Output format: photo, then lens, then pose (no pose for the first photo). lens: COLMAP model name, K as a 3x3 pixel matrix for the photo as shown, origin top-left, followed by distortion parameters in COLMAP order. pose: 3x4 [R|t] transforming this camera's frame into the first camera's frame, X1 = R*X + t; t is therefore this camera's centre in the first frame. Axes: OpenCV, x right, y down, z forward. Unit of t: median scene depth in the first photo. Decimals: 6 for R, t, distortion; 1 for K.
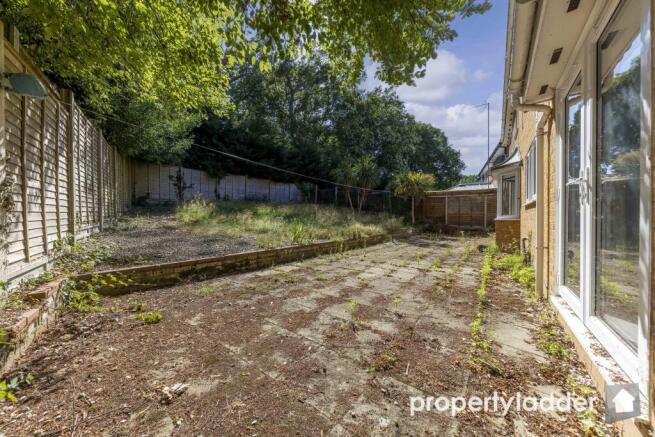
lens RADIAL K [[226.6, 0, 326.3], [0, 226.6, 219.6], [0, 0, 1]] dist [0.000108, 0.000042]
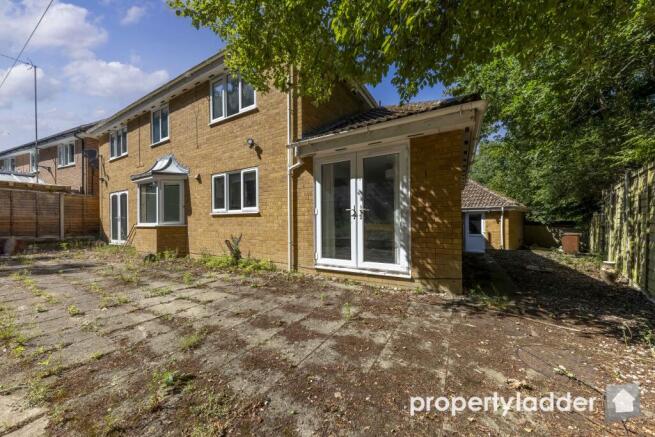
lens RADIAL K [[226.6, 0, 327.2], [0, 226.6, 221.1], [0, 0, 1]] dist [0.000108, 0.000042]
pose [[-0.122806, 0.001714, 0.992429, -1.021390], [0.010754, 0.999942, -0.000396, -0.045600], [-0.992372, 0.010624, -0.122817, 1.268104]]
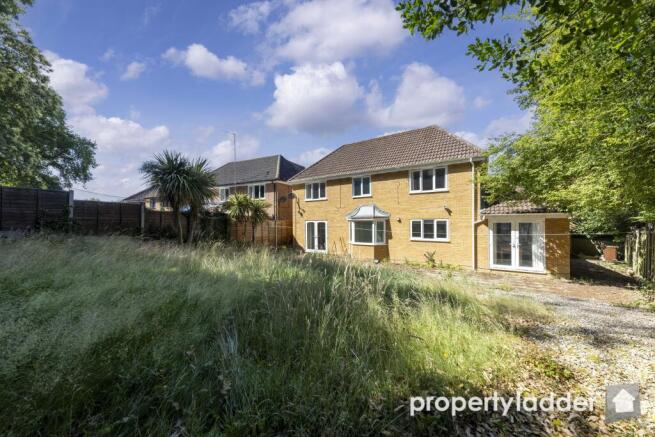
lens RADIAL K [[226.6, 0, 328.4], [0, 226.6, 220.6], [0, 0, 1]] dist [0.000108, 0.000042]
pose [[-0.057492, 0.000750, 0.998346, -3.559518], [0.011120, 0.999938, -0.000111, -0.684380], [-0.998284, 0.011095, -0.057497, 4.916020]]
